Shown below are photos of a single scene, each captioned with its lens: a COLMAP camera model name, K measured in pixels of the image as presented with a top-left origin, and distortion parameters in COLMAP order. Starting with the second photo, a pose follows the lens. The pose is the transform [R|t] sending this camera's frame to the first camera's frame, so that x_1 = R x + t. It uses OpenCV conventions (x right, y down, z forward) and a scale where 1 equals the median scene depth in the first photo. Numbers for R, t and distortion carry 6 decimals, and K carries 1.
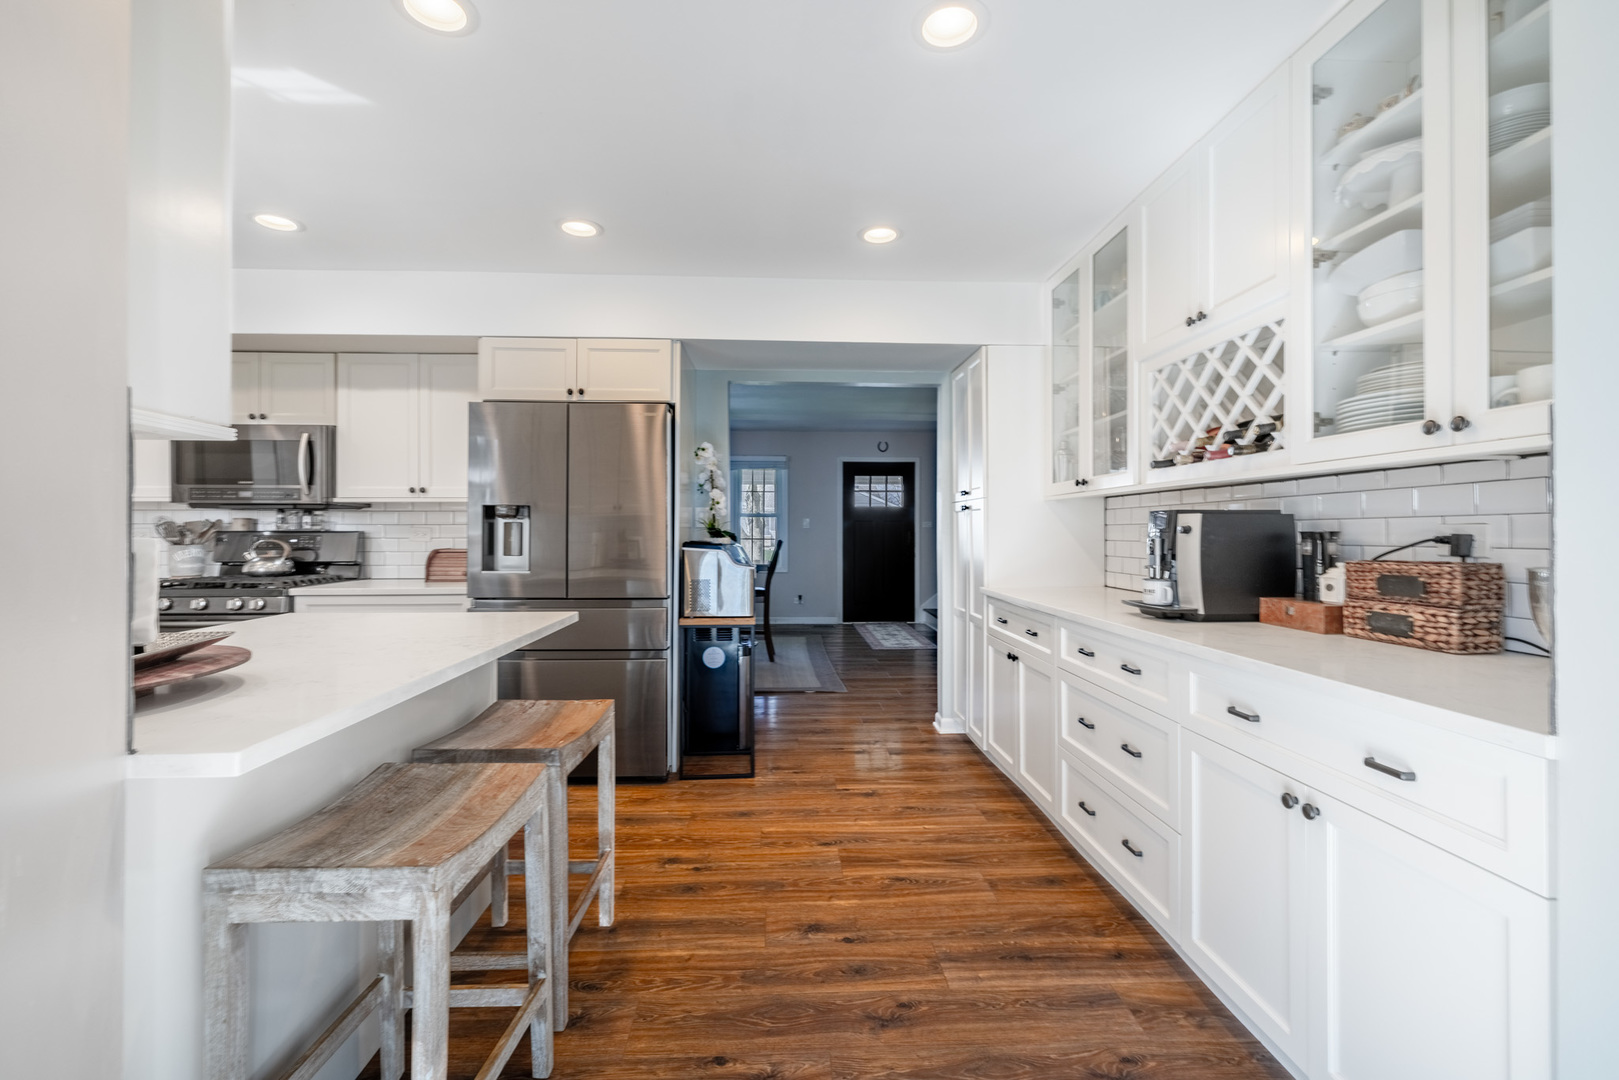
lens RADIAL K [[679.7, 0, 801.4], [0, 679.7, 528.8], [0, 0, 1]] dist [-0.003396, 0.001140]
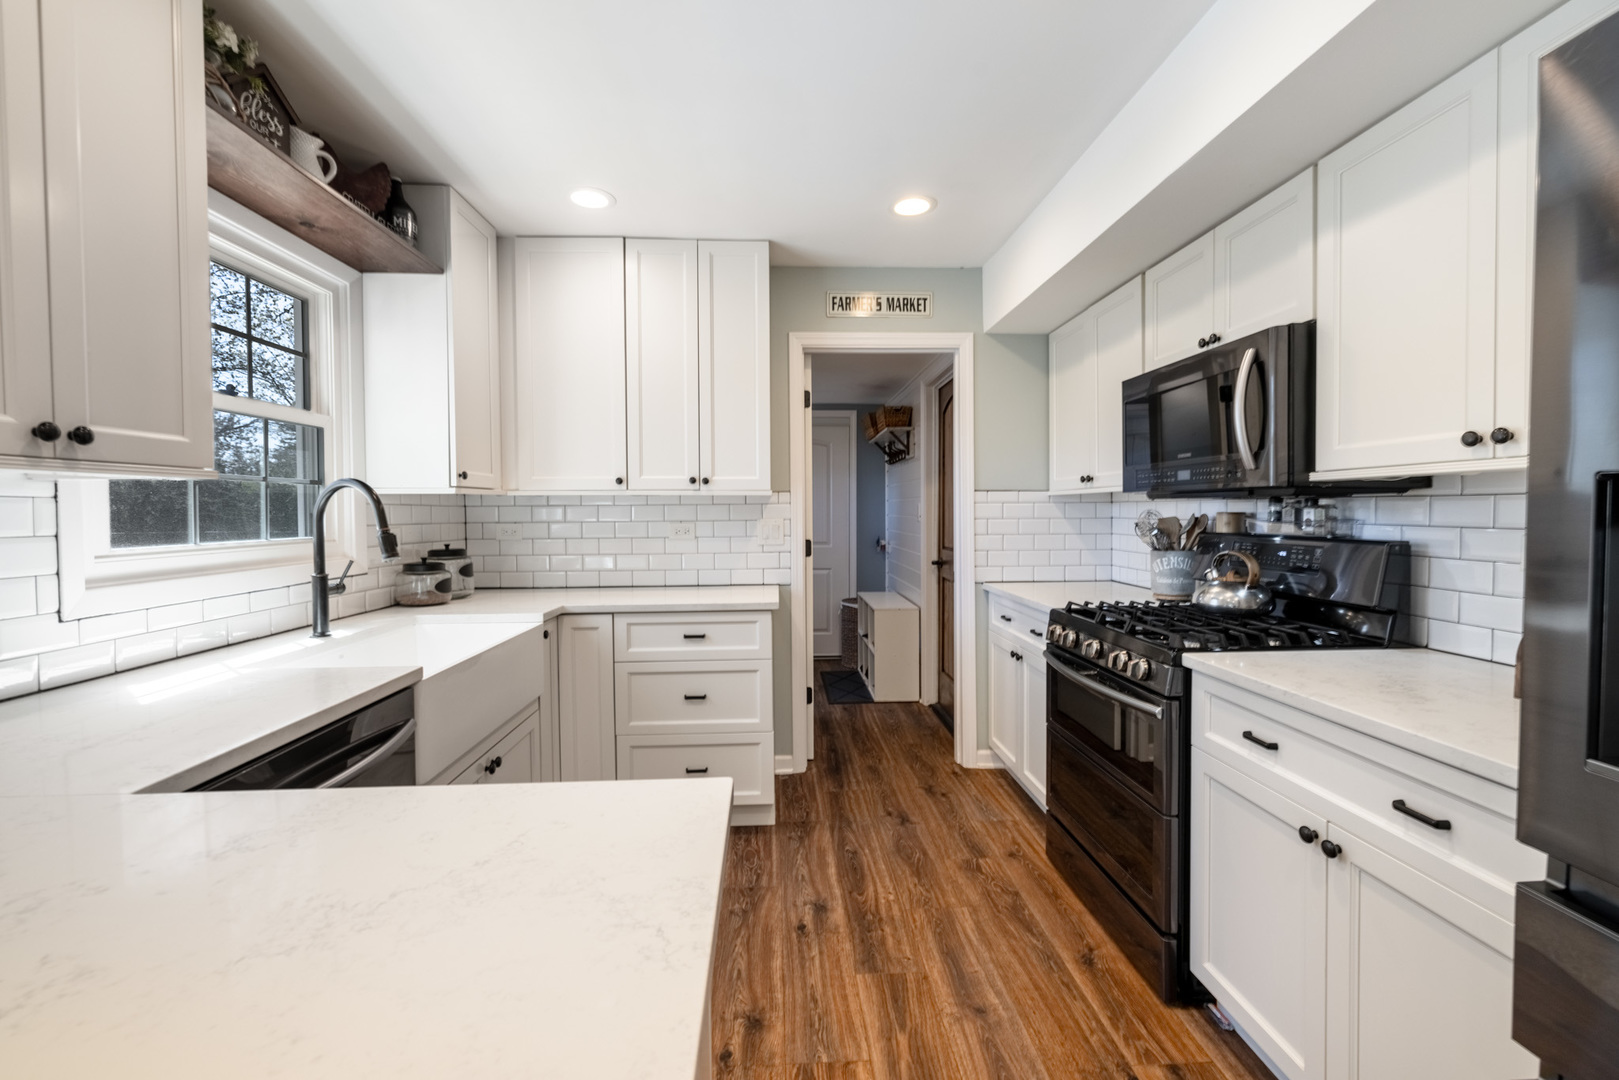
lens RADIAL K [[679.7, 0, 816.0], [0, 679.7, 518.7], [0, 0, 1]] dist [-0.003396, 0.001140]
pose [[0.025043, 0.012445, -0.999609, -0.293804], [0.009241, 0.999877, 0.012680, -0.029606], [0.999644, -0.009555, 0.024925, 0.853671]]
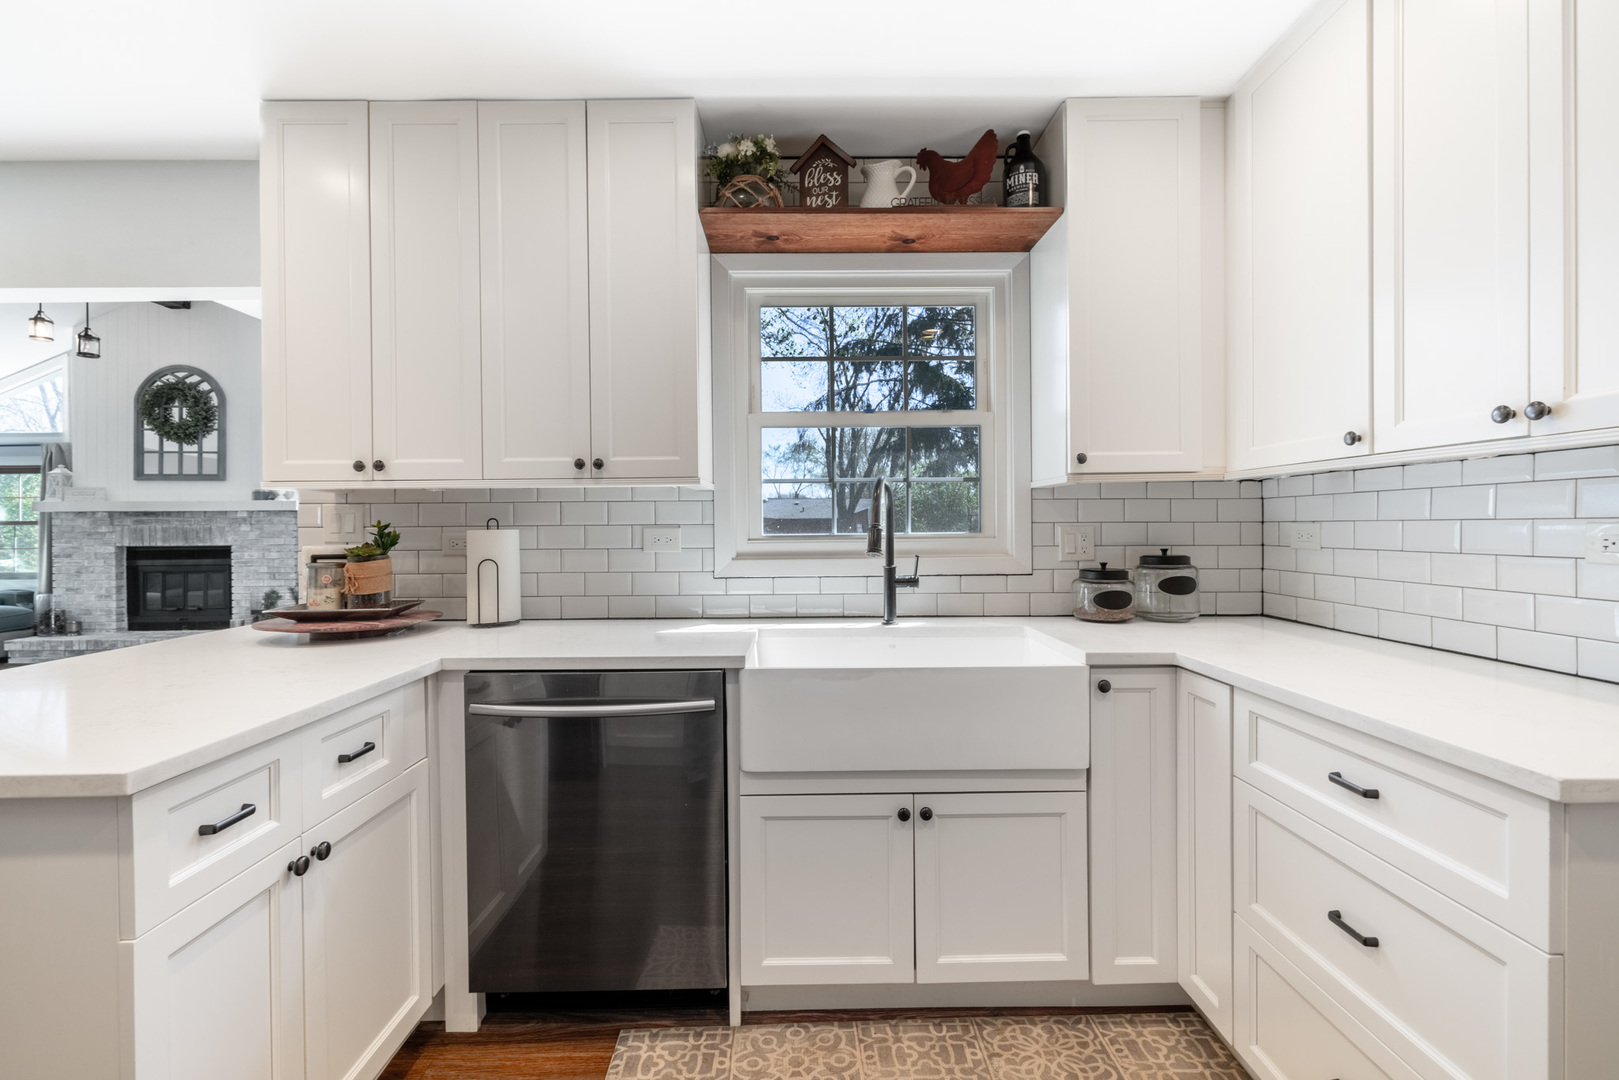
lens RADIAL K [[679.7, 0, 805.6], [0, 679.7, 532.6], [0, 0, 1]] dist [-0.003396, 0.001140]
pose [[-0.999690, 0.008023, 0.023570, -0.945457], [0.008148, 0.999953, 0.005184, -0.009388], [-0.023527, 0.005374, -0.999709, 1.122647]]
